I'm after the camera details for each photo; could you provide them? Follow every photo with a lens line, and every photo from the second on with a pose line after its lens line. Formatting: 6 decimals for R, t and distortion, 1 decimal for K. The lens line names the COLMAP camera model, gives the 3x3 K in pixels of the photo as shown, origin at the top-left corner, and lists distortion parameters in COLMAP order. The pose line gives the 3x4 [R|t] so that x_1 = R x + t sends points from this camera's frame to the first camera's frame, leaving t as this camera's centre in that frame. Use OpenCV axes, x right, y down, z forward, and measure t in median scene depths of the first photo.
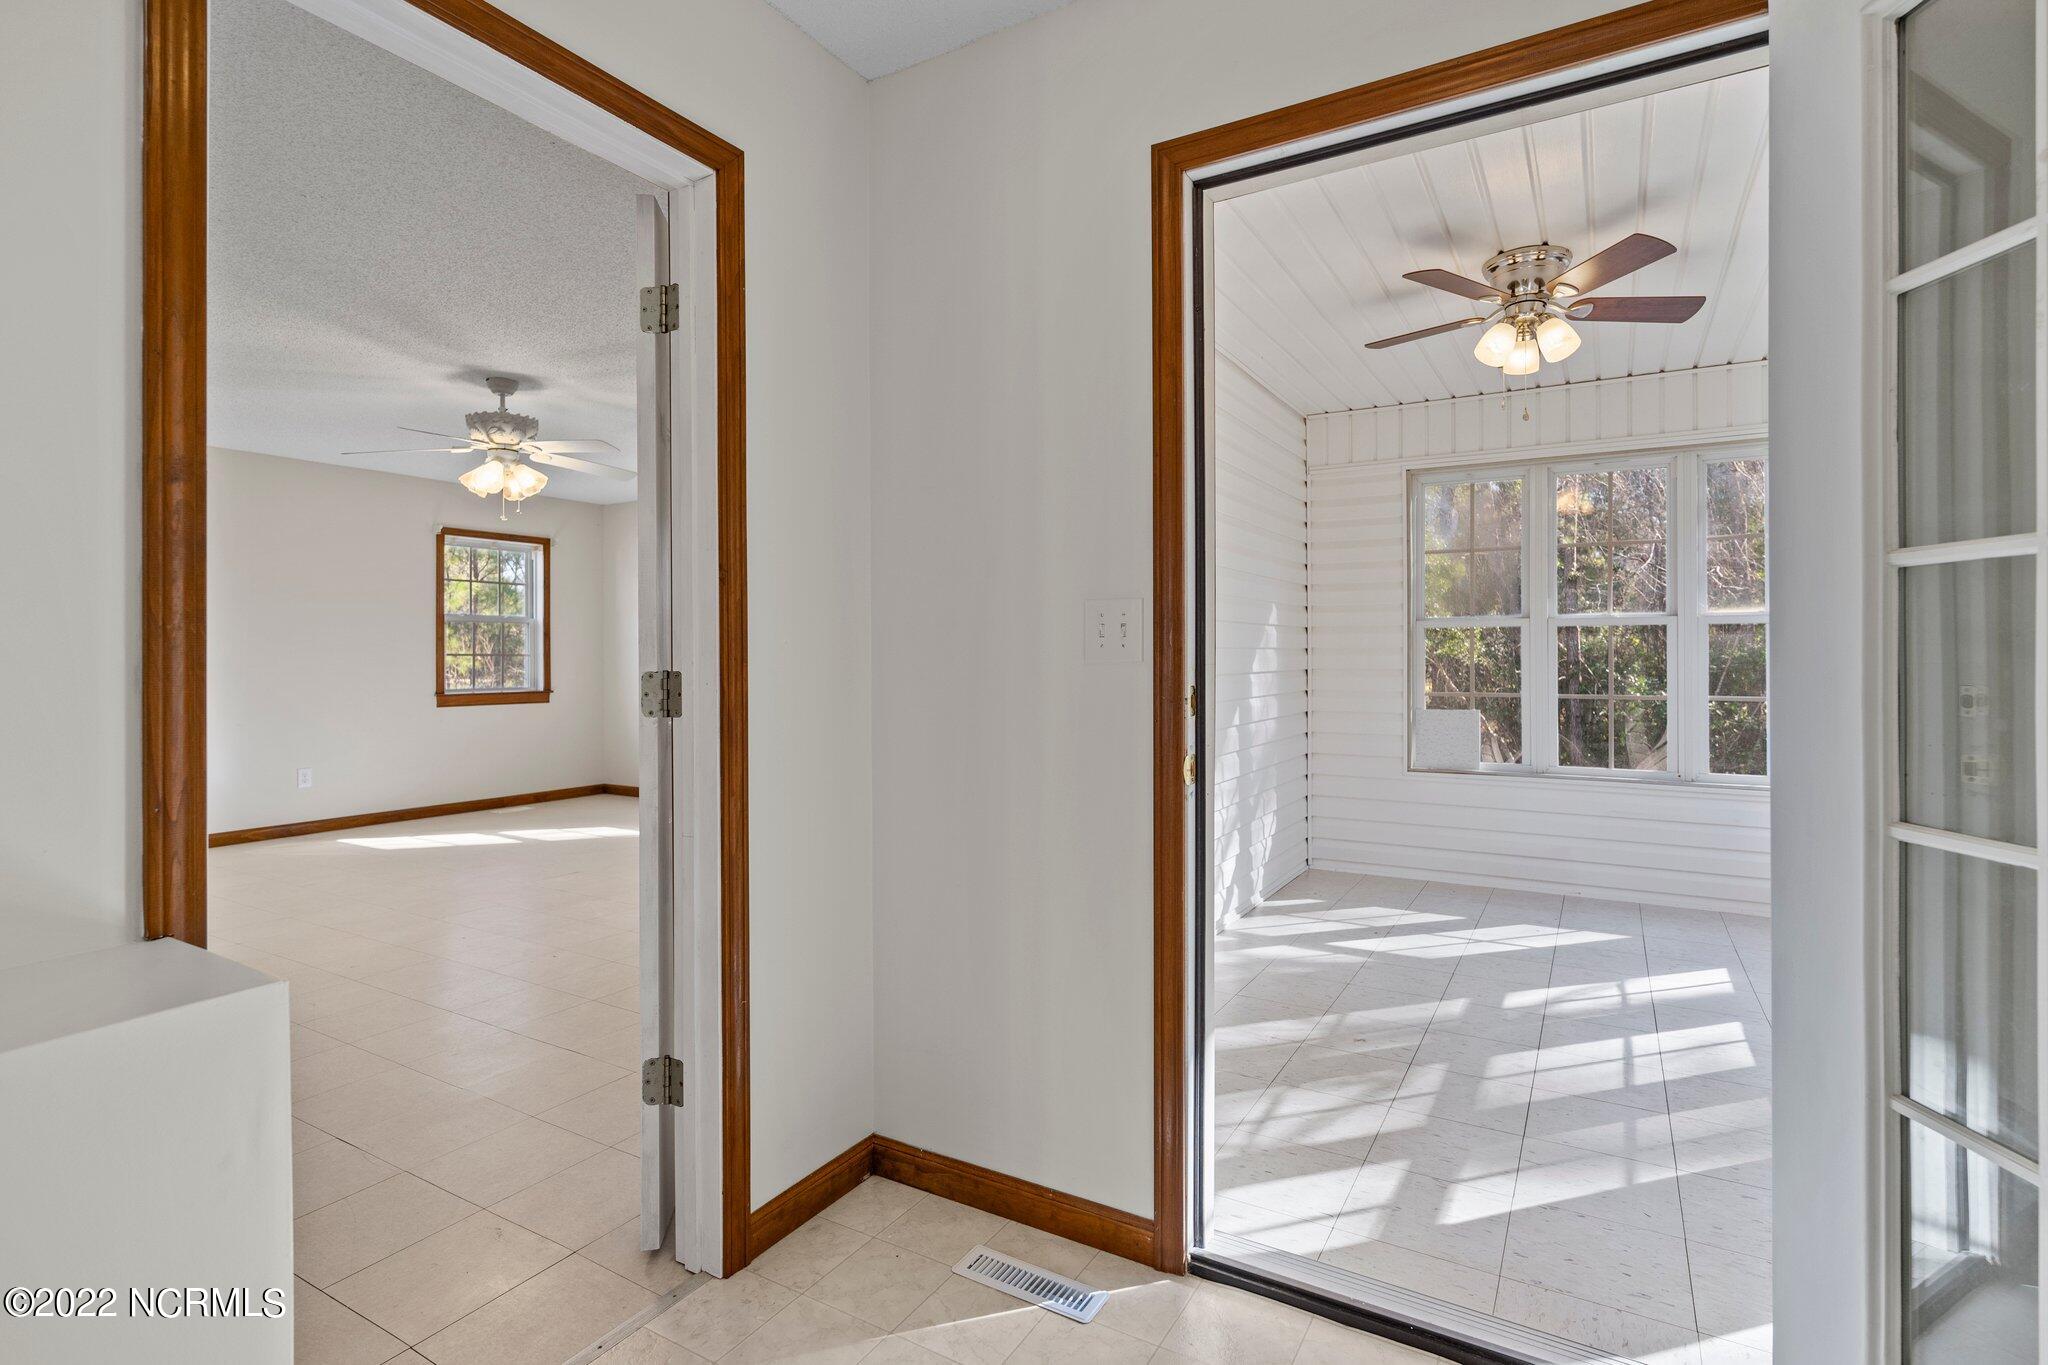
lens RADIAL K [[989.7, 0, 1018.8], [0, 989.7, 659.0], [0, 0, 1]] dist [-0.000069, 0.000098]
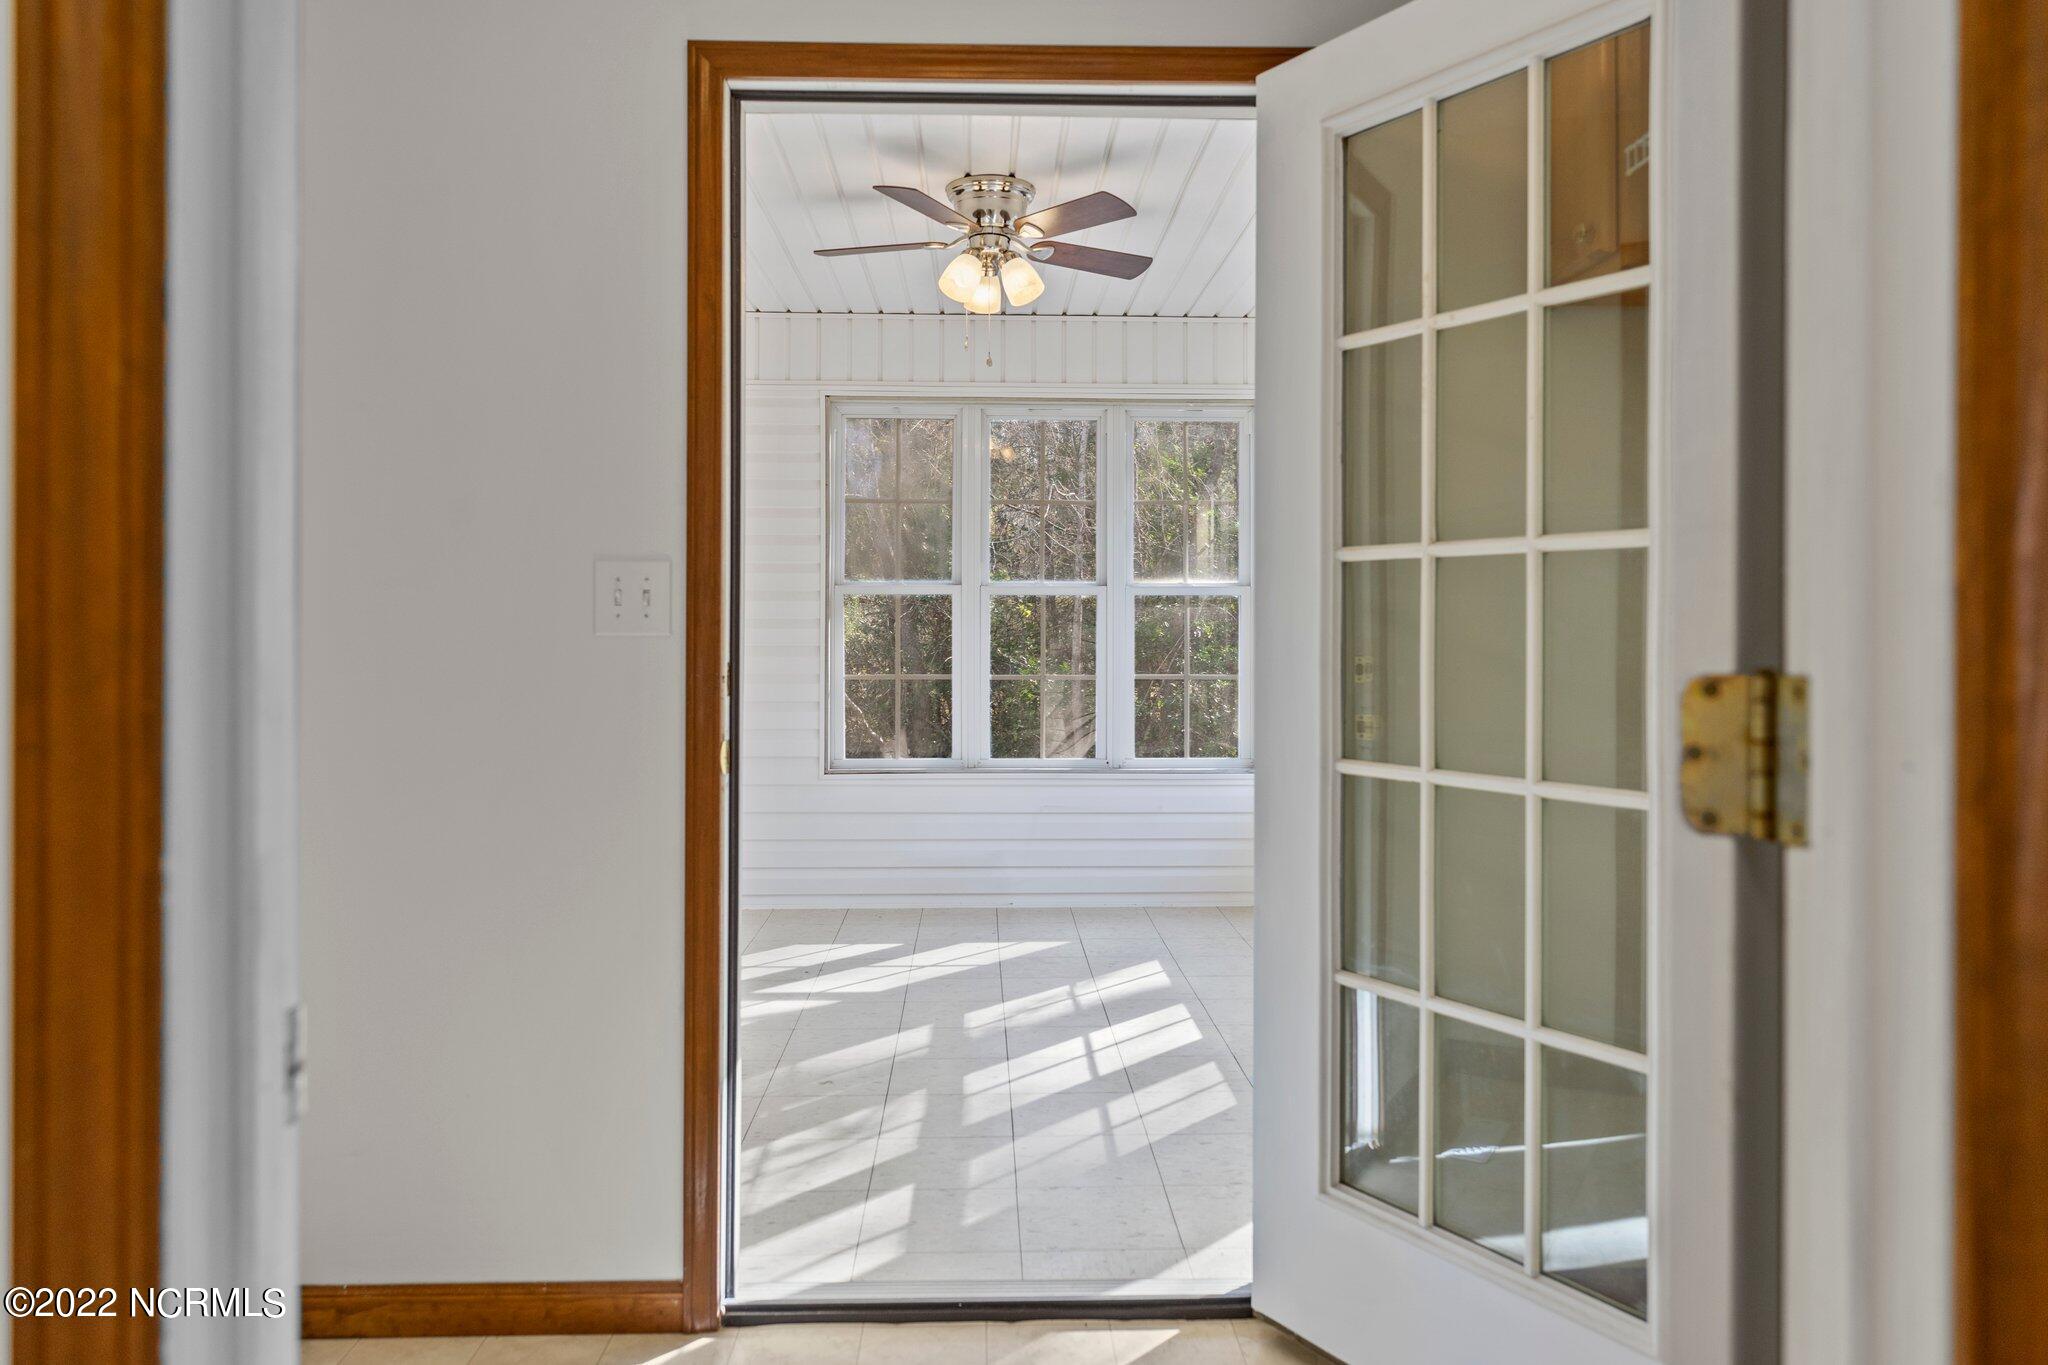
lens RADIAL K [[1480.2, 0, 1031.3], [0, 1480.2, 642.0], [0, 0, 1]] dist [0.000392, -0.051219]
pose [[0.841109, -0.000441, 0.540866, -0.183193], [-0.002491, 0.999986, 0.004689, 0.001388], [-0.540861, -0.005291, 0.841096, -0.149268]]
